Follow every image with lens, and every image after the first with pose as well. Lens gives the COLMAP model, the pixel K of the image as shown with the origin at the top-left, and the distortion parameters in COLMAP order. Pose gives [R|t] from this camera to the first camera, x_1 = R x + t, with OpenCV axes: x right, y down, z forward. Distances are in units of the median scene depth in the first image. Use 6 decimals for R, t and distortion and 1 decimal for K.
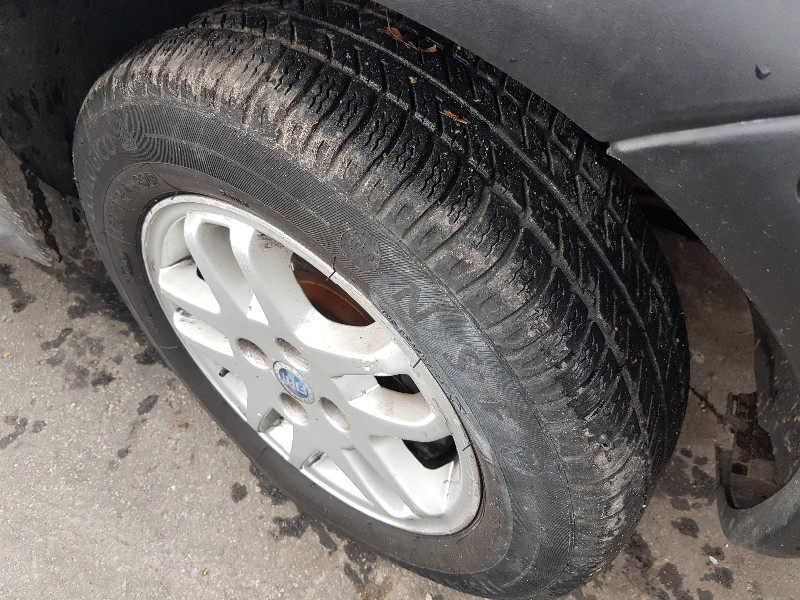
lens RADIAL K [[624.2, 0, 399.8], [0, 624.2, 298.8], [0, 0, 1]] dist [0.038457, -0.007954]
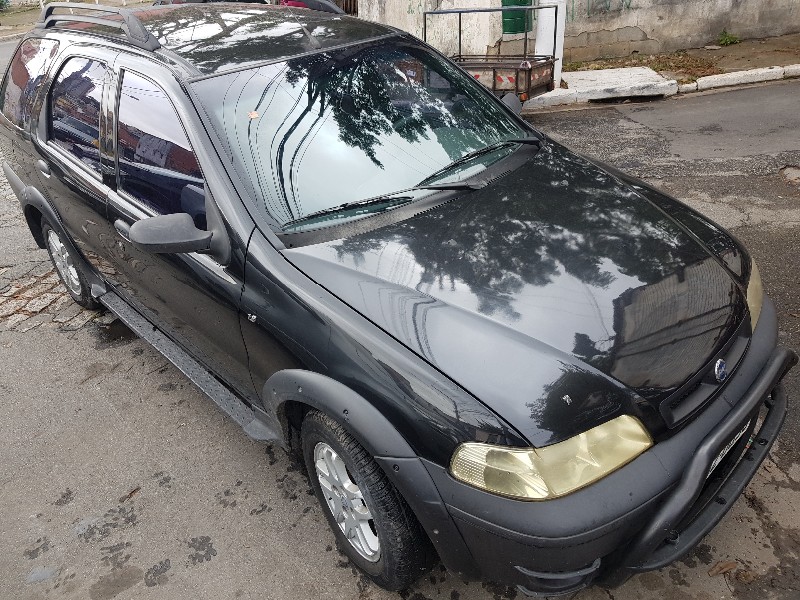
lens RADIAL K [[624.2, 0, 397.1], [0, 624.2, 300.0], [0, 0, 1]] dist [0.038457, -0.007954]
pose [[0.941817, 0.082762, -0.325777, 0.842498], [-0.177126, 0.945924, -0.271762, -0.019126], [0.285668, 0.313654, 0.905547, -1.763602]]
